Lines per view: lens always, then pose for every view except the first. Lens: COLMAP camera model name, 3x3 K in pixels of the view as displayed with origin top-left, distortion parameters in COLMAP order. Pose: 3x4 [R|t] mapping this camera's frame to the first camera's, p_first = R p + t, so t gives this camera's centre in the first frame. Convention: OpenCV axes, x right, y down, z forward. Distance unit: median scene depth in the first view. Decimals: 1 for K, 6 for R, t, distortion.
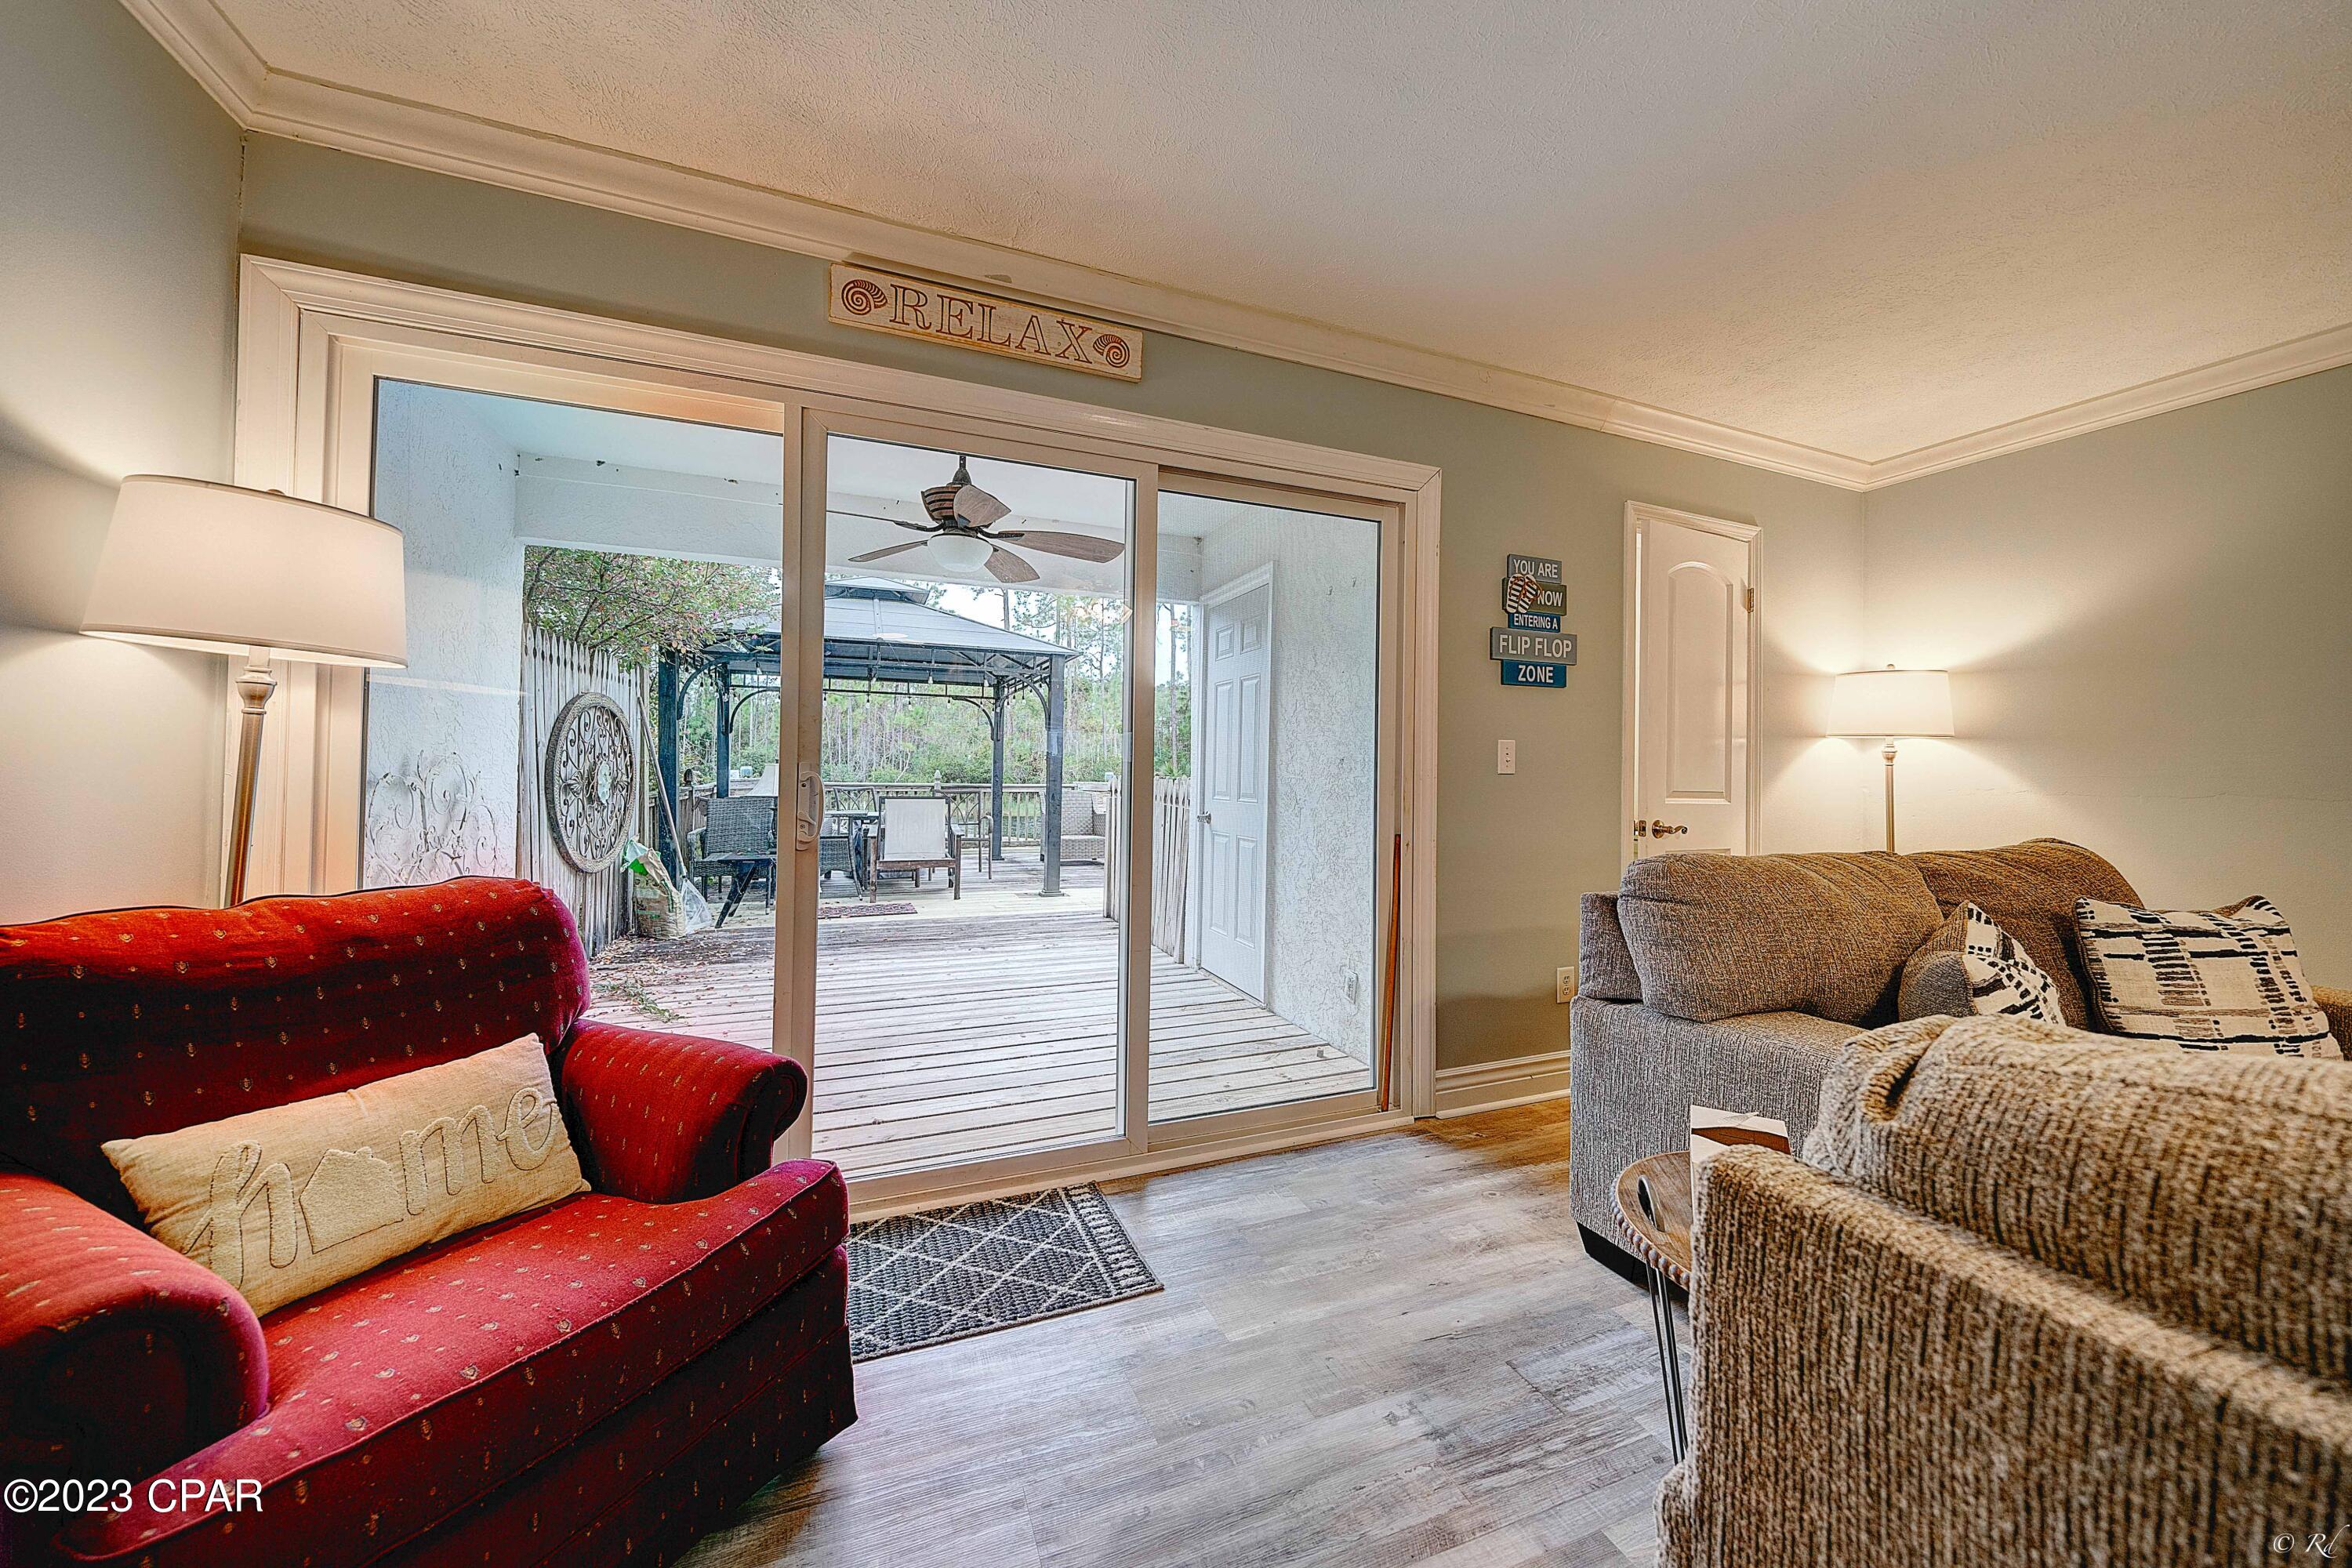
lens RADIAL K [[817.9, 0, 1171.6], [0, 817.9, 759.5], [0, 0, 1]] dist [-0.000719, -0.000011]
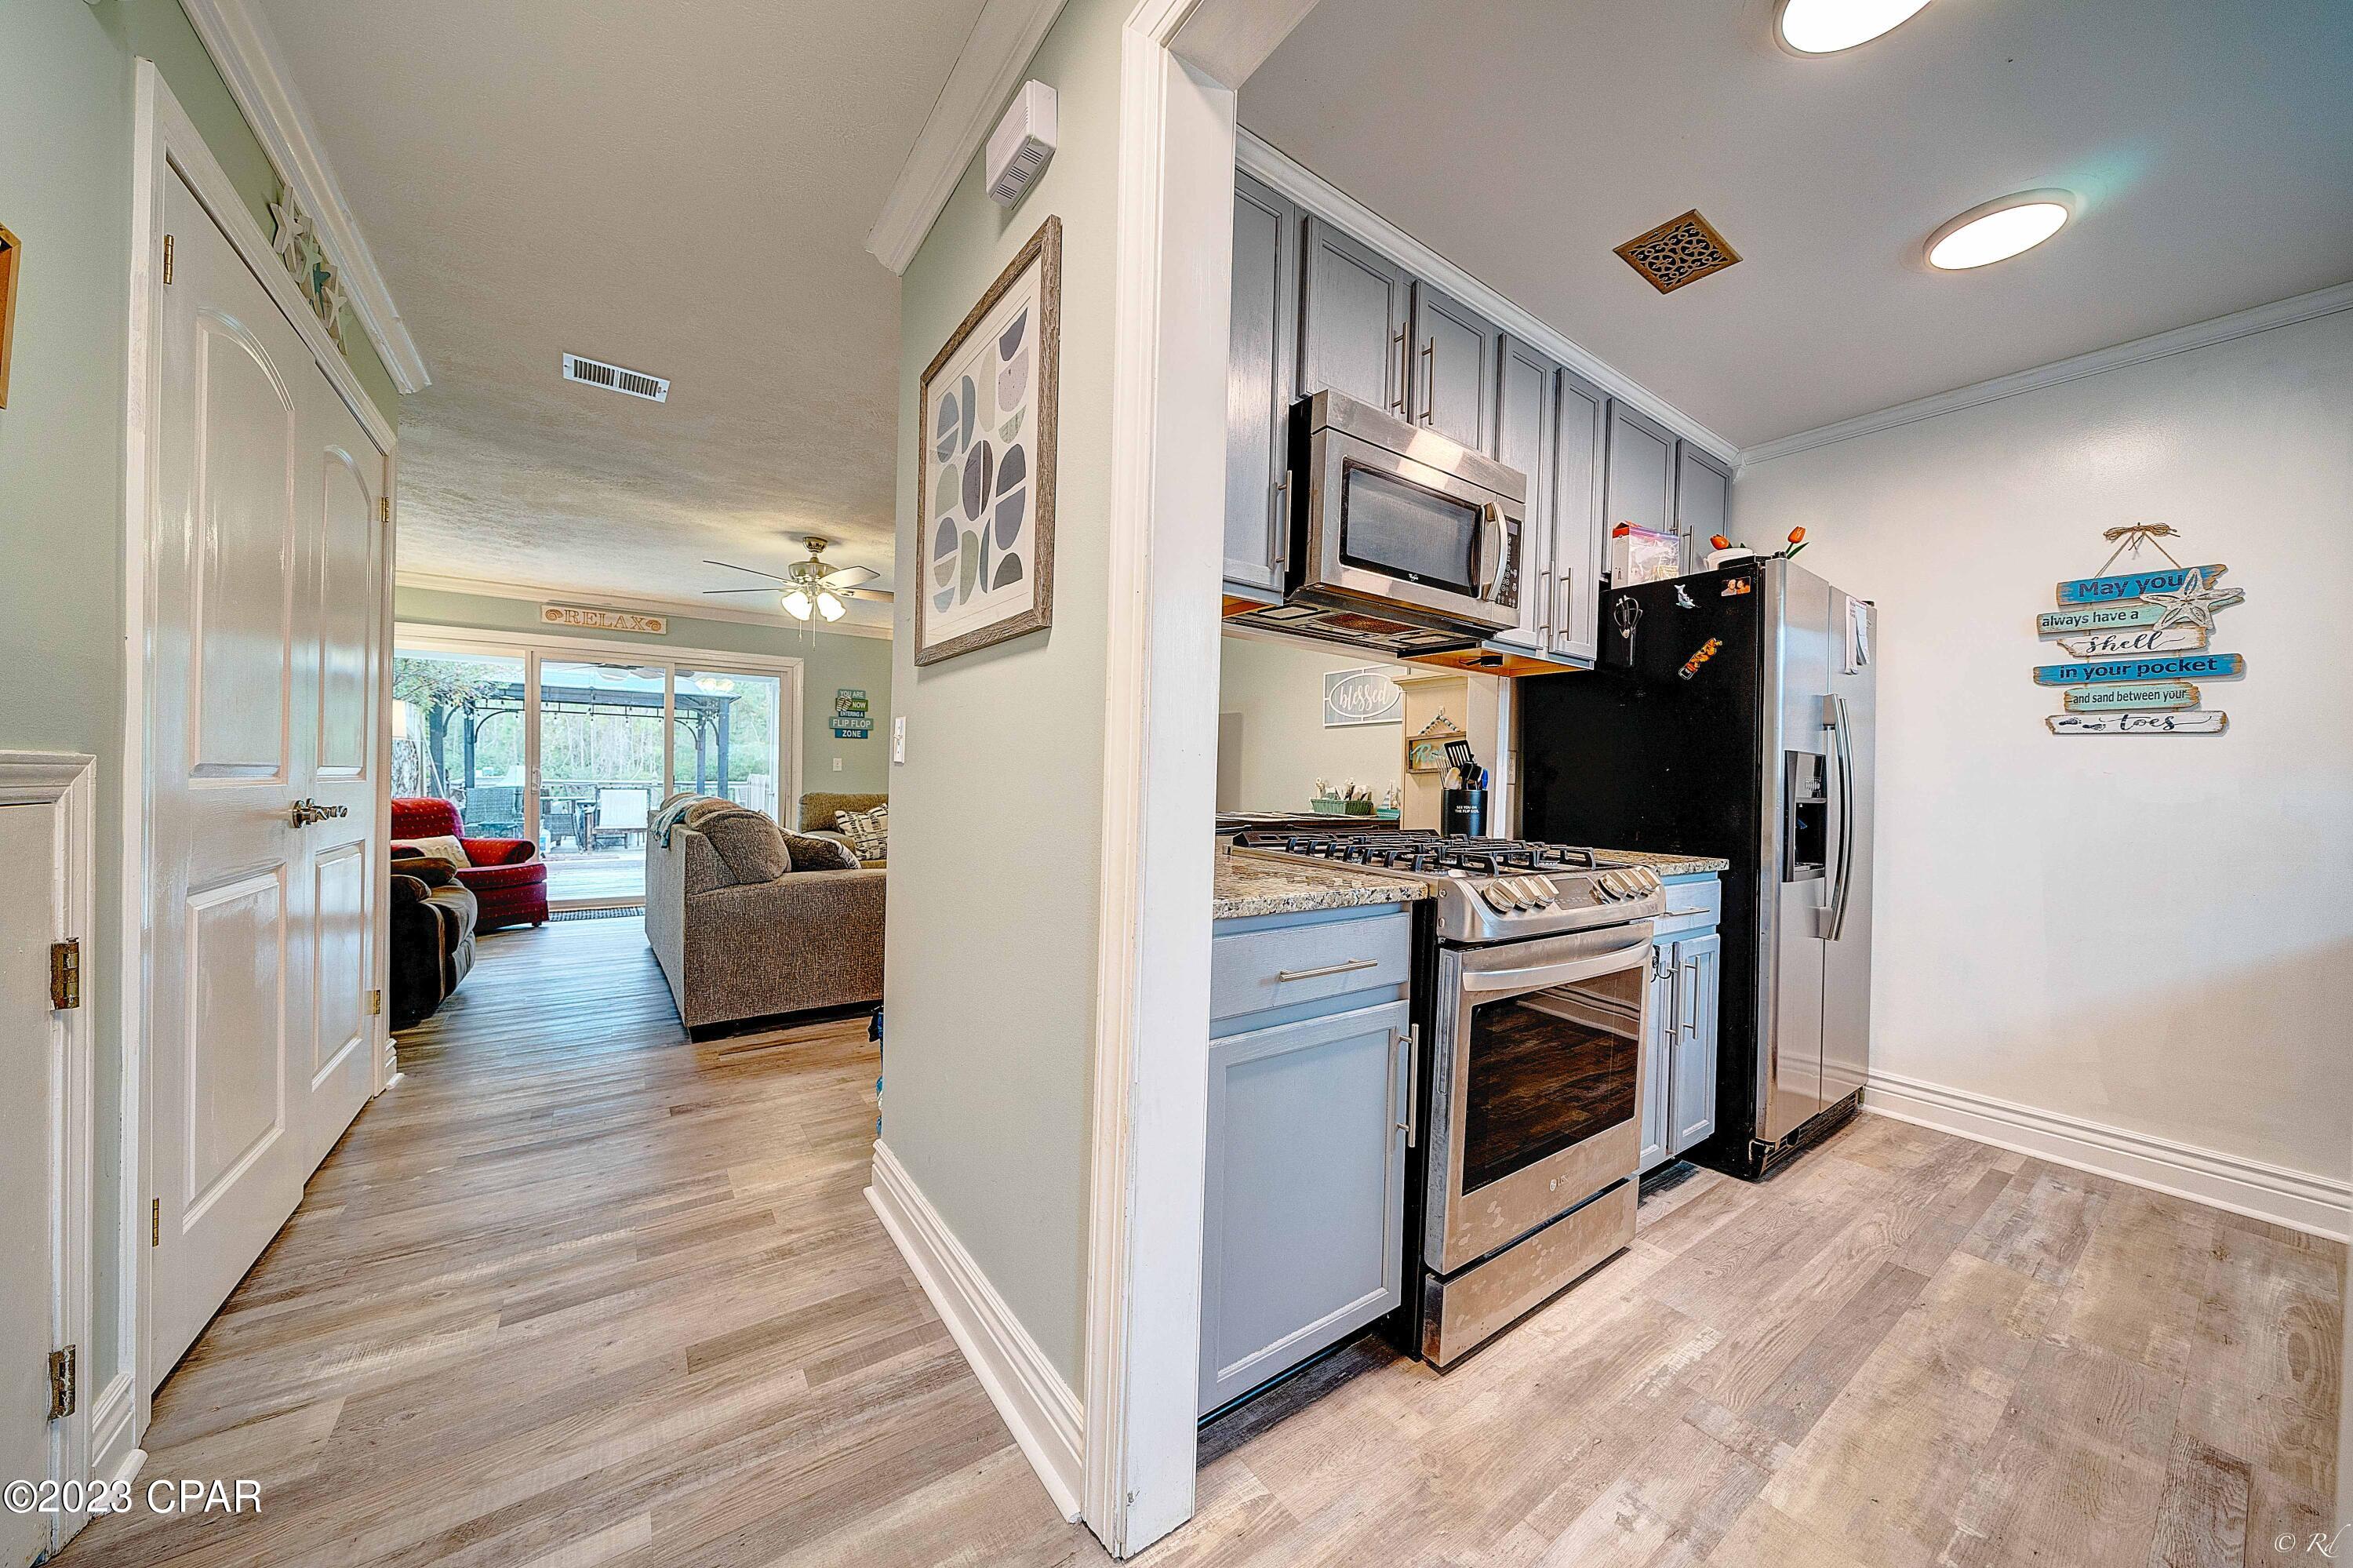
lens RADIAL K [[813.6, 0, 1171.1], [0, 813.6, 789.8], [0, 0, 1]] dist [-0.000134, 0.000075]
pose [[0.972427, 0.000698, 0.233207, 0.804237], [-0.007722, 0.999544, 0.029204, -0.006696], [-0.233080, -0.030200, 0.971988, -1.748512]]
